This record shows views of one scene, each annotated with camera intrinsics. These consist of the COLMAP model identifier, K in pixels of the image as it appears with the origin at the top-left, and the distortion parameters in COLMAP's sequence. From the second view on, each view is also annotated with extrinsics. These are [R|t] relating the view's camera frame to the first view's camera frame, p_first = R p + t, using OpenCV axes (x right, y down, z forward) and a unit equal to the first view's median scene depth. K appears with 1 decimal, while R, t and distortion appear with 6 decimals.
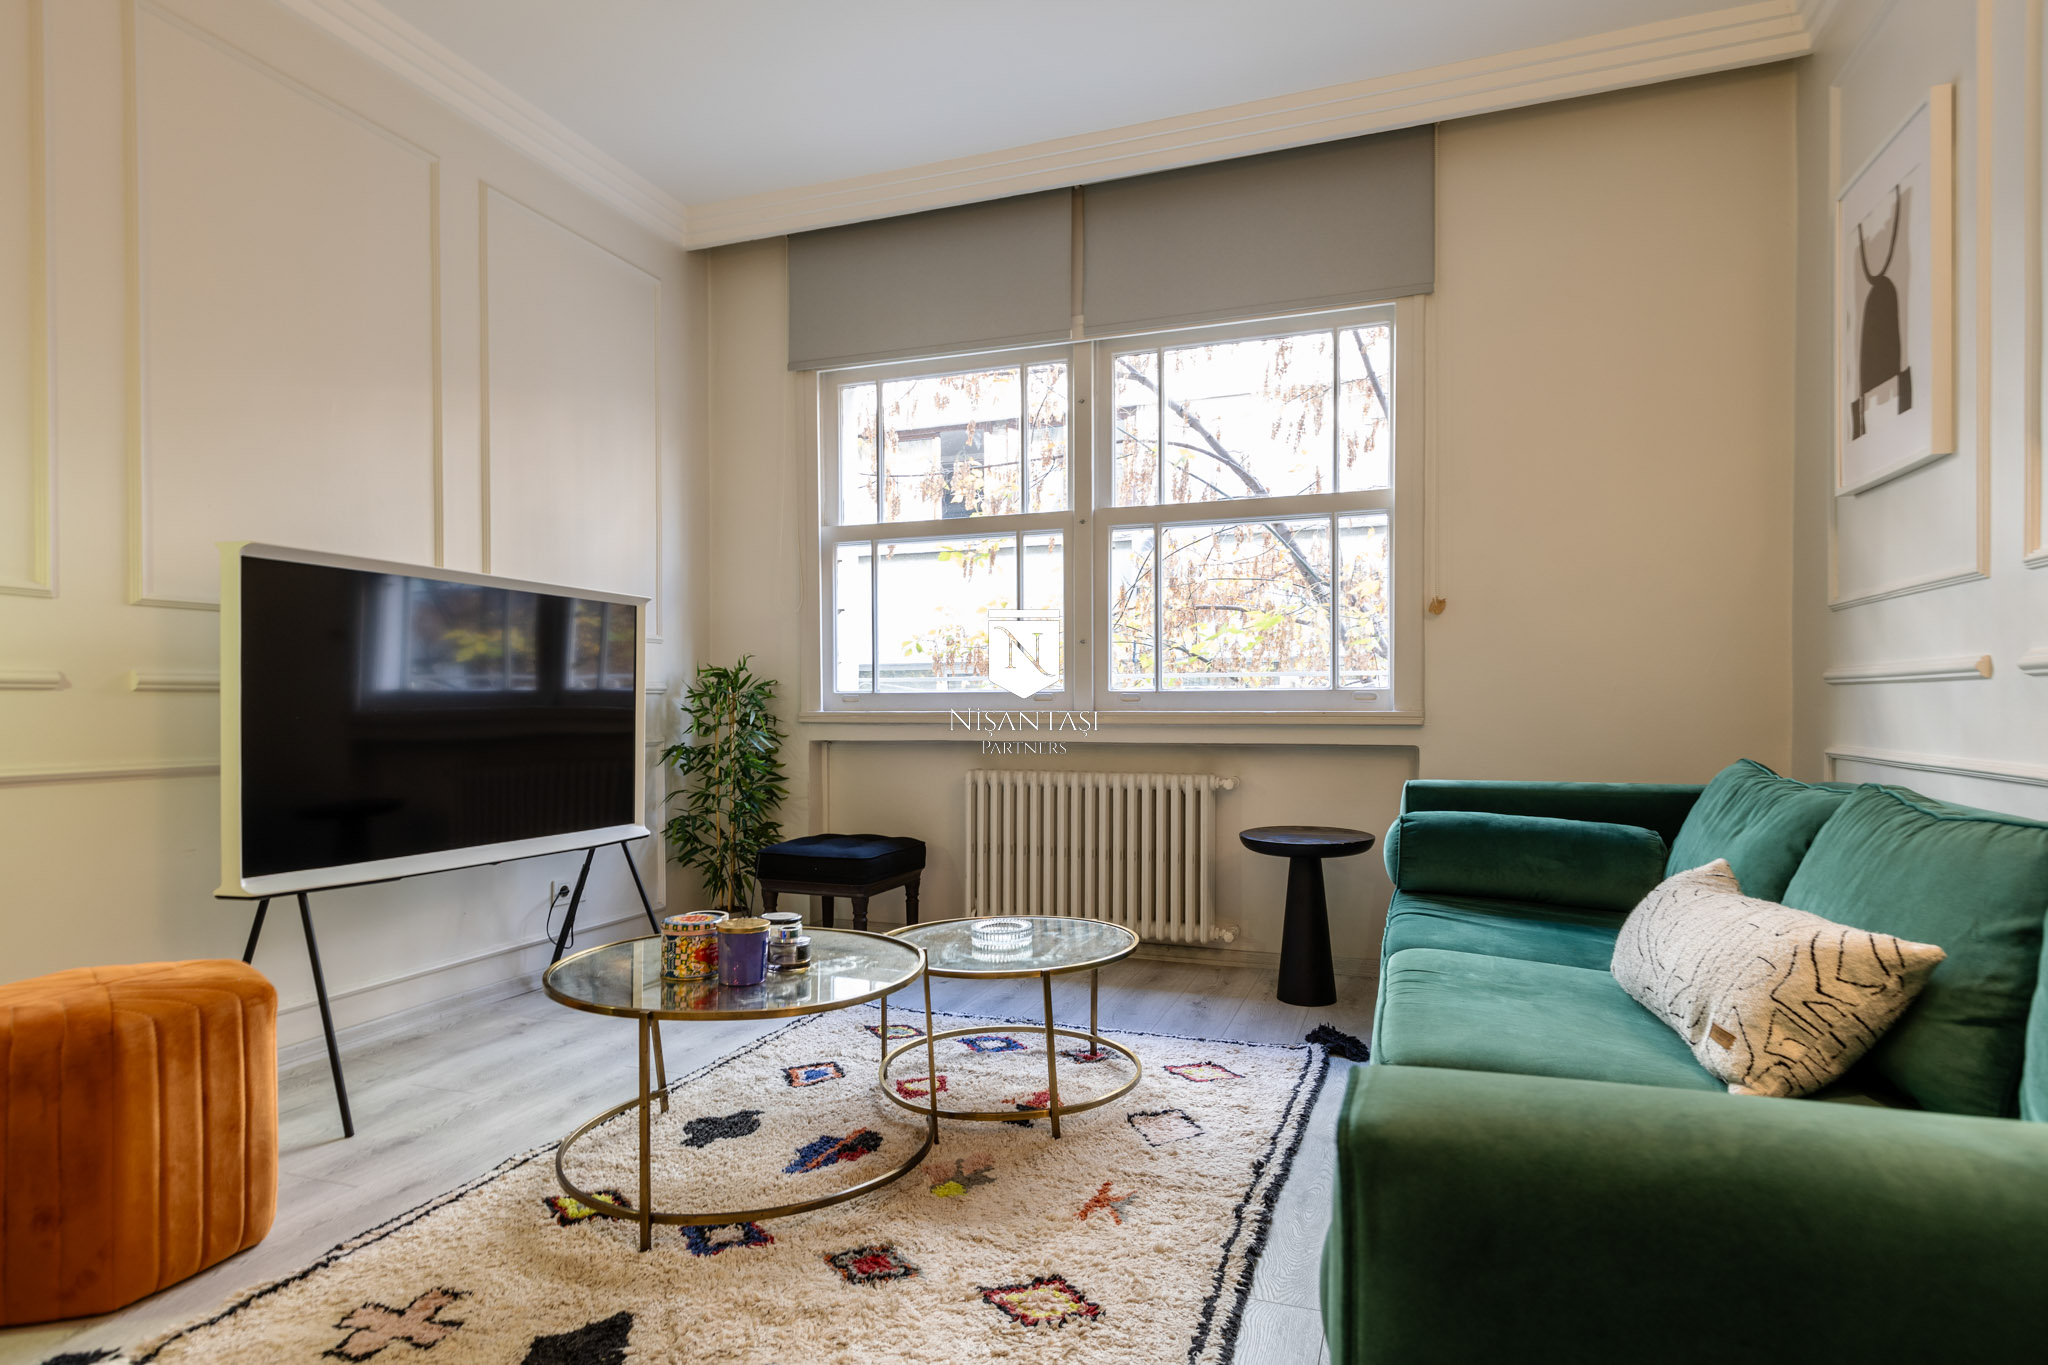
lens RADIAL K [[1127.2, 0, 1039.0], [0, 1127.2, 712.9], [0, 0, 1]] dist [0.013884, 0.000174]
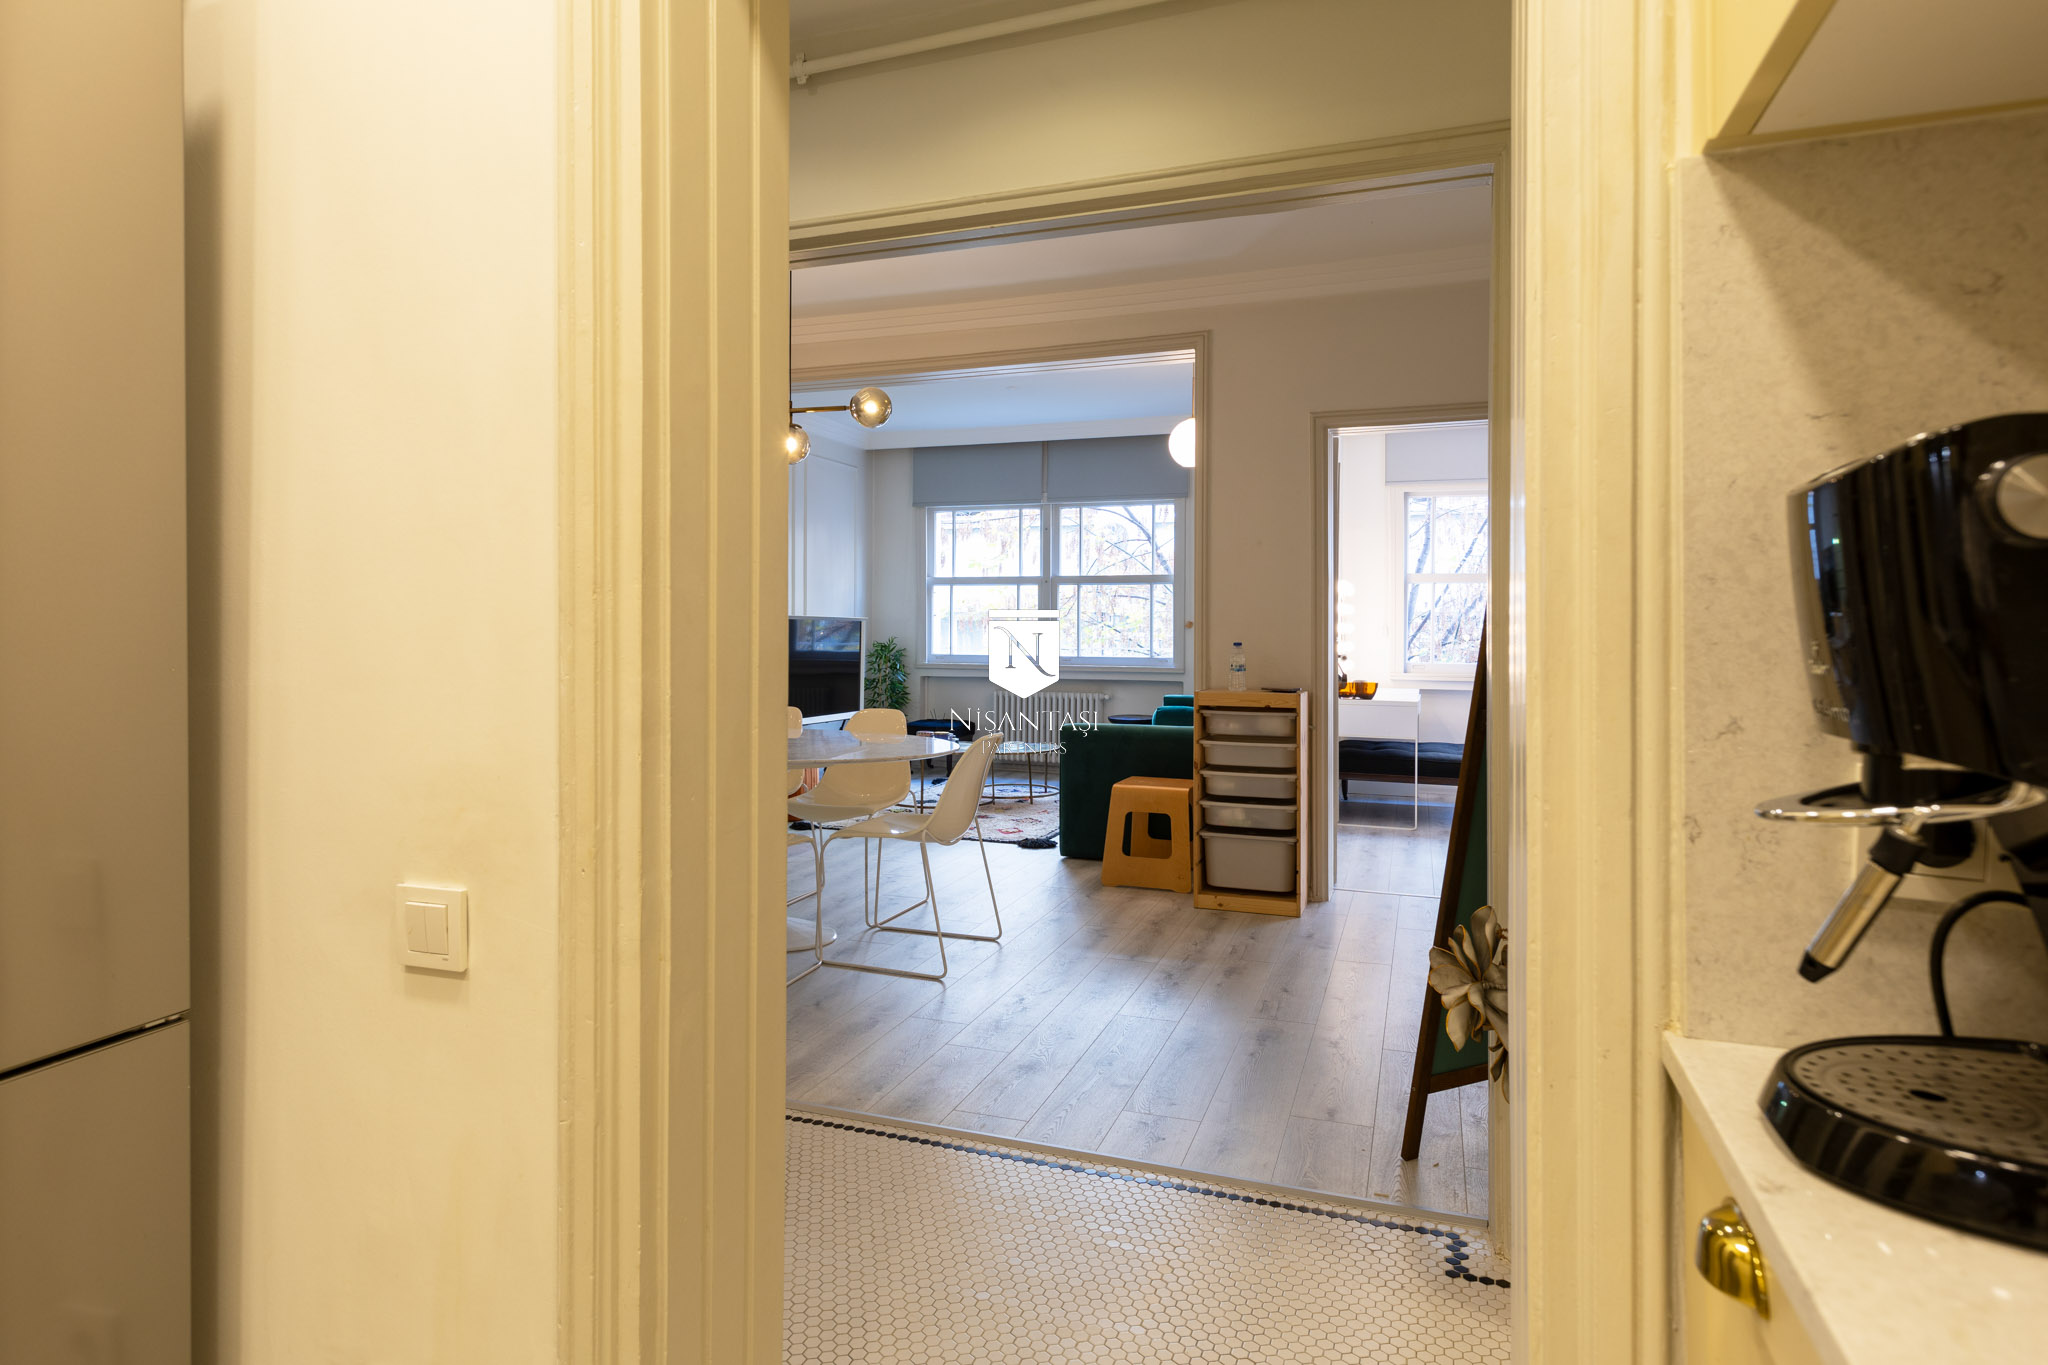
lens RADIAL K [[1125.7, 0, 999.5], [0, 1125.7, 598.5], [0, 0, 1]] dist [0.006425, 0.001504]
pose [[0.999775, 0.006296, -0.020244, -0.011265], [-0.006996, 0.999373, -0.034696, -0.065923], [0.020013, 0.034830, 0.999193, -1.508904]]
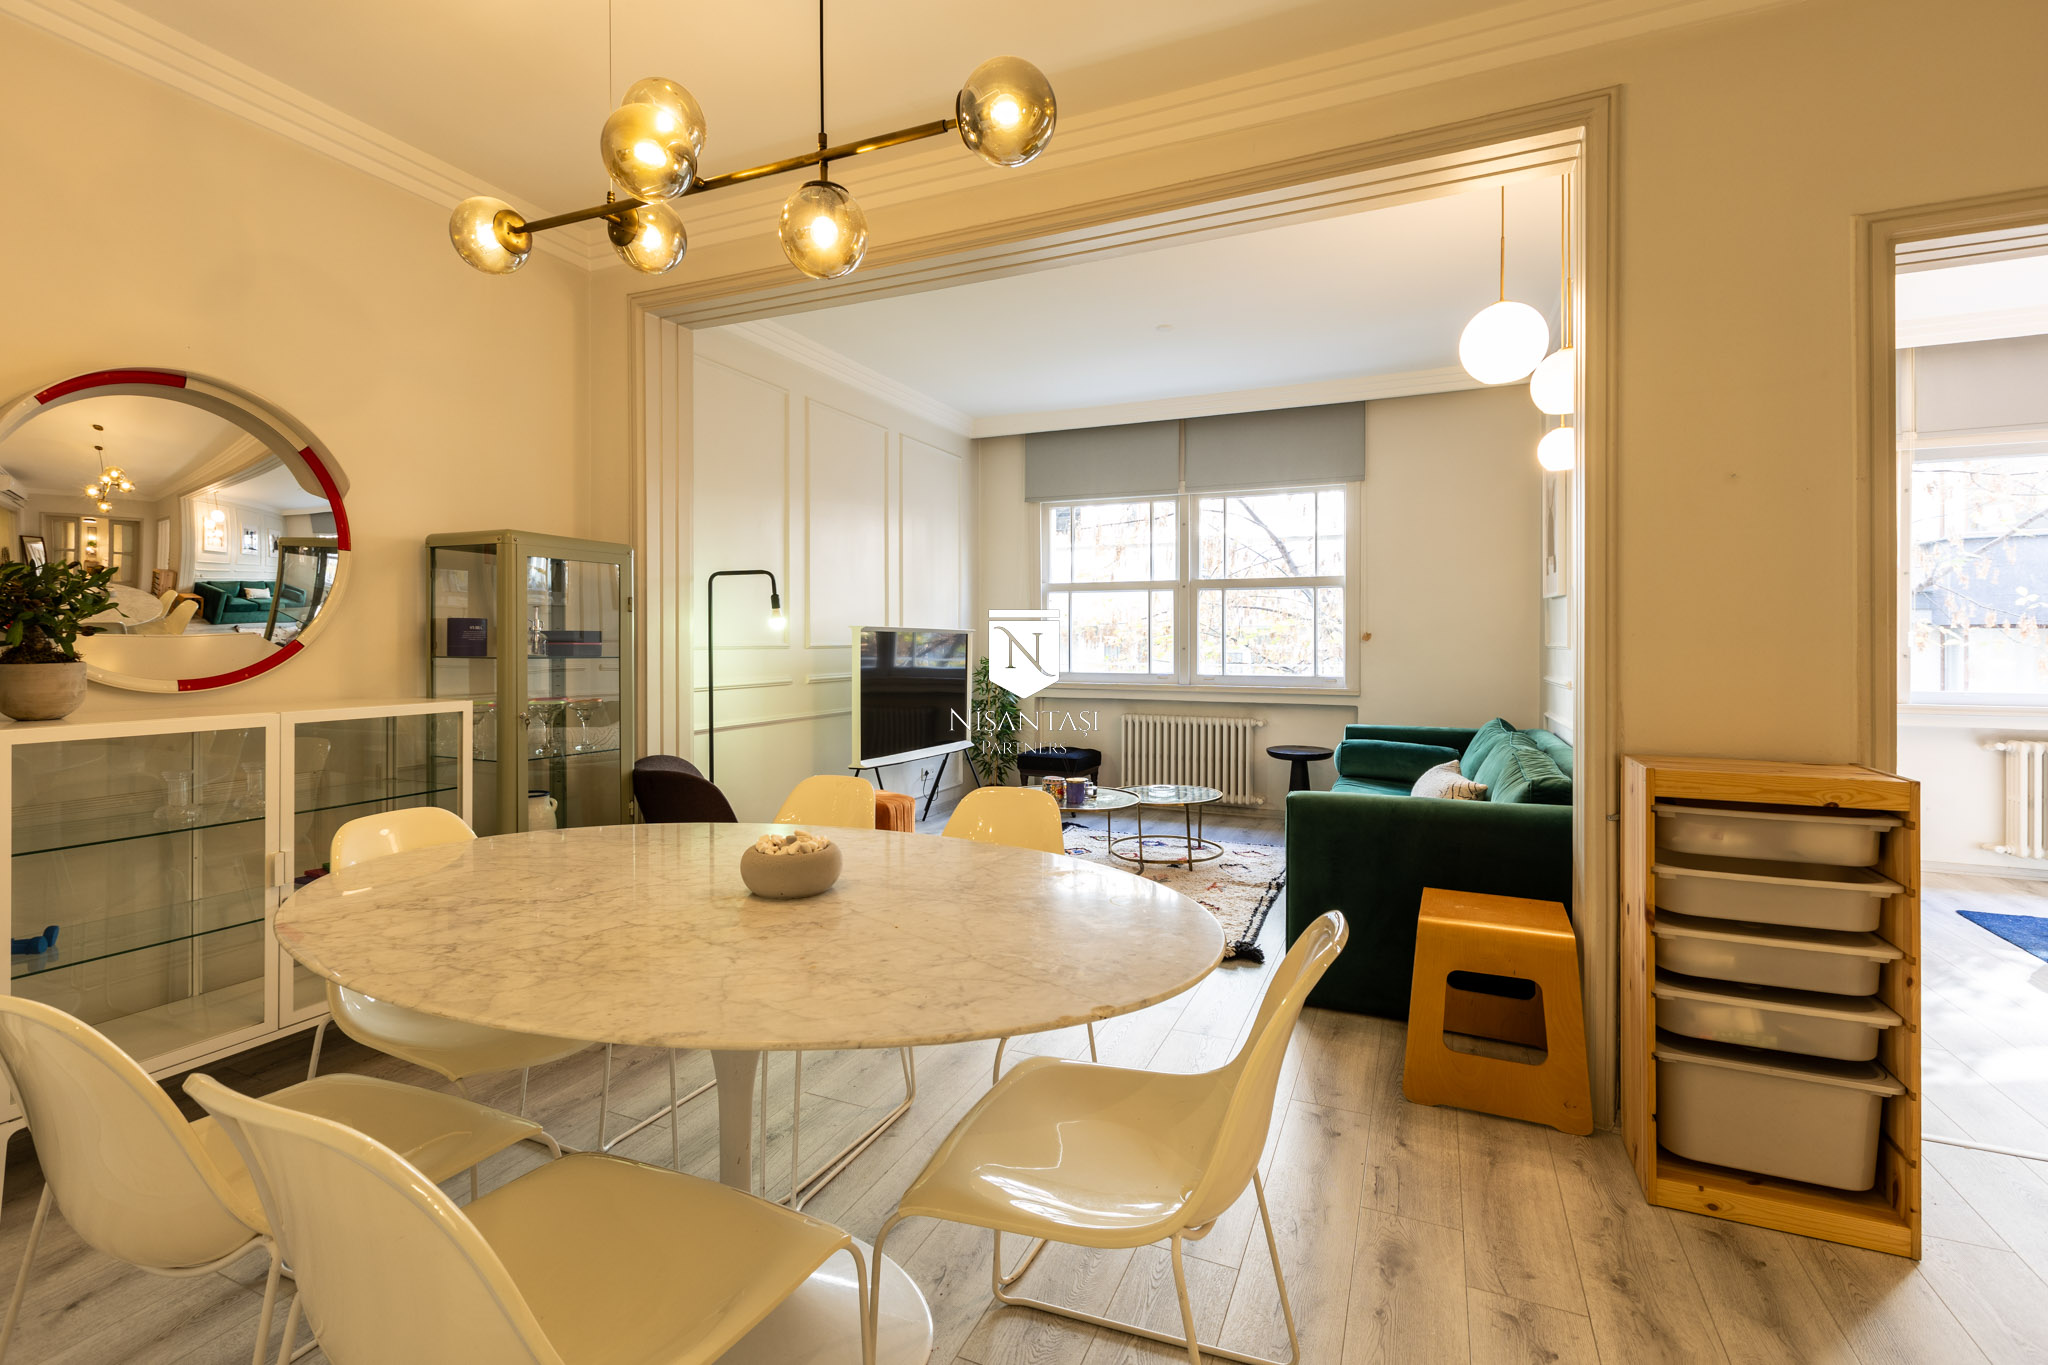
lens RADIAL K [[923.2, 0, 1020.8], [0, 923.2, 637.8], [0, 0, 1]] dist [0.005548, -0.001944]
pose [[0.996919, 0.003335, -0.078373, -0.136646], [-0.004233, 0.999927, -0.011295, -0.073357], [0.078330, 0.011592, 0.996860, -0.710307]]
